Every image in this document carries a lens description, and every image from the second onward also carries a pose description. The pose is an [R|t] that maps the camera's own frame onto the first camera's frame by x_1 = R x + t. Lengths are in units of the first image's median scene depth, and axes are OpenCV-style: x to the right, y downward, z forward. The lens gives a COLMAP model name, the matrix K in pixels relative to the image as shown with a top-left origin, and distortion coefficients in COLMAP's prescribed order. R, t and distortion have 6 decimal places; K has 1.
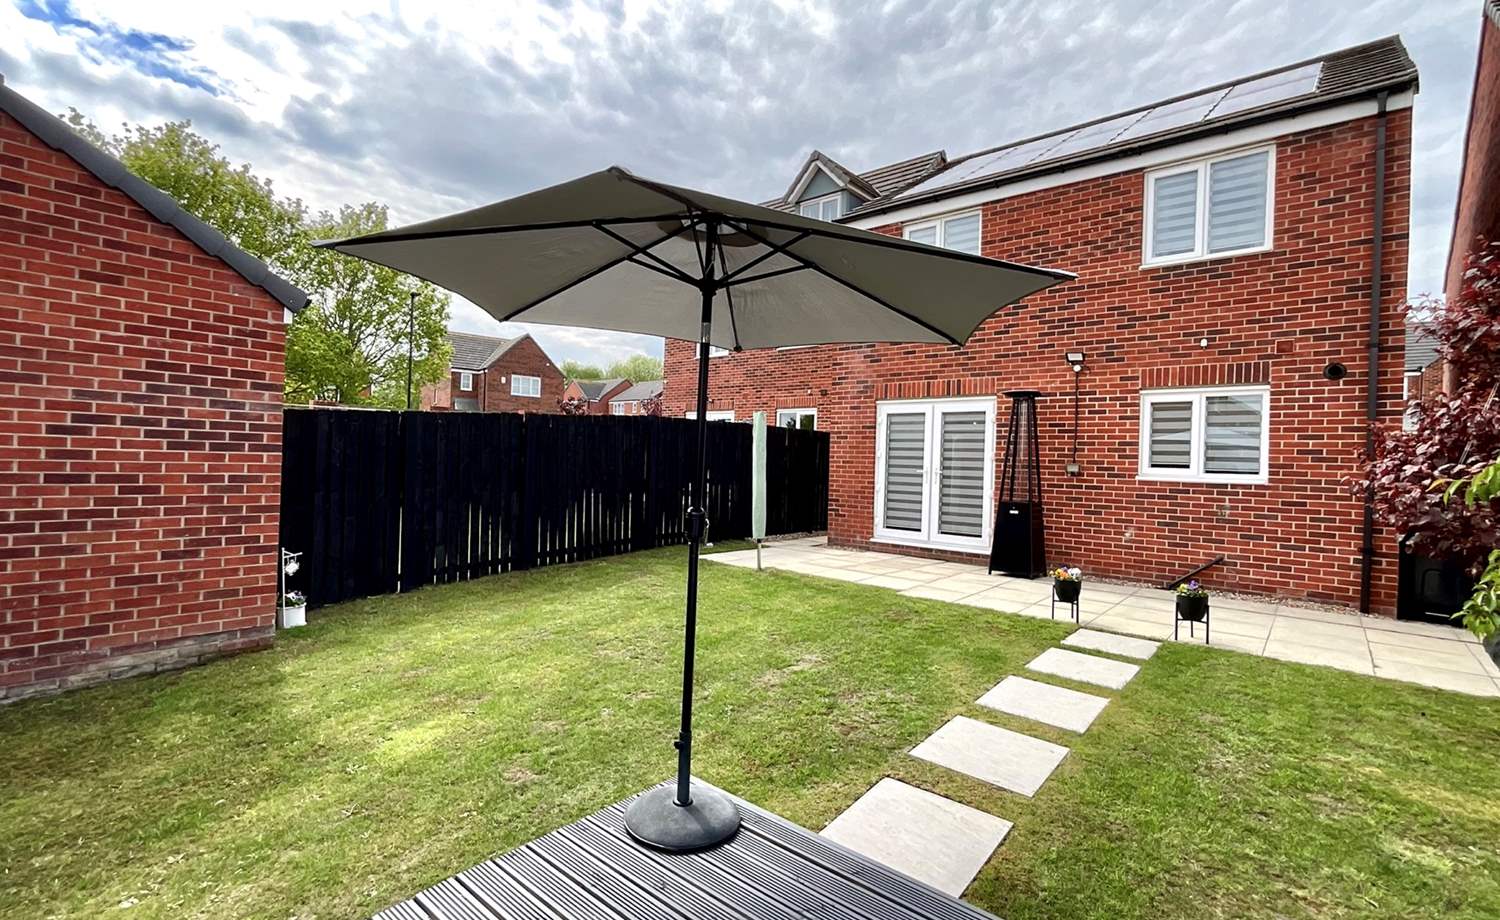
lens RADIAL K [[679.1, 0, 756.5], [0, 679.1, 466.8], [0, 0, 1]] dist [-0.012838, 0.007131]
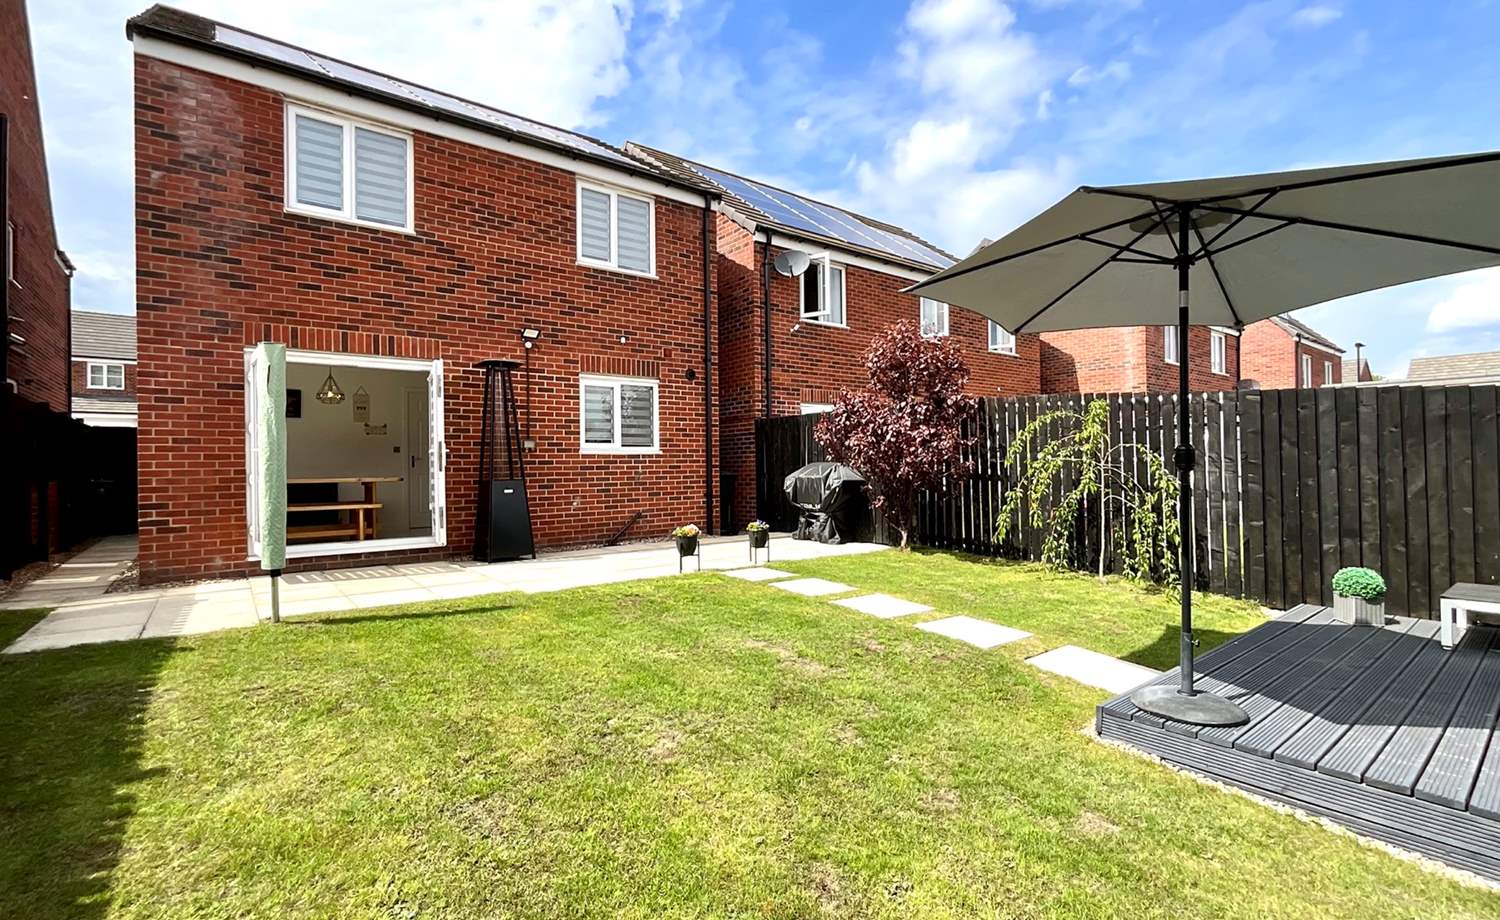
lens RADIAL K [[679.1, 0, 866.1], [0, 679.1, 444.4], [0, 0, 1]] dist [-0.012838, 0.007131]
pose [[0.121968, -0.017613, 0.992378, -0.477898], [0.008957, 0.999821, 0.016644, -0.010308], [-0.992494, 0.006858, 0.122104, 0.388012]]
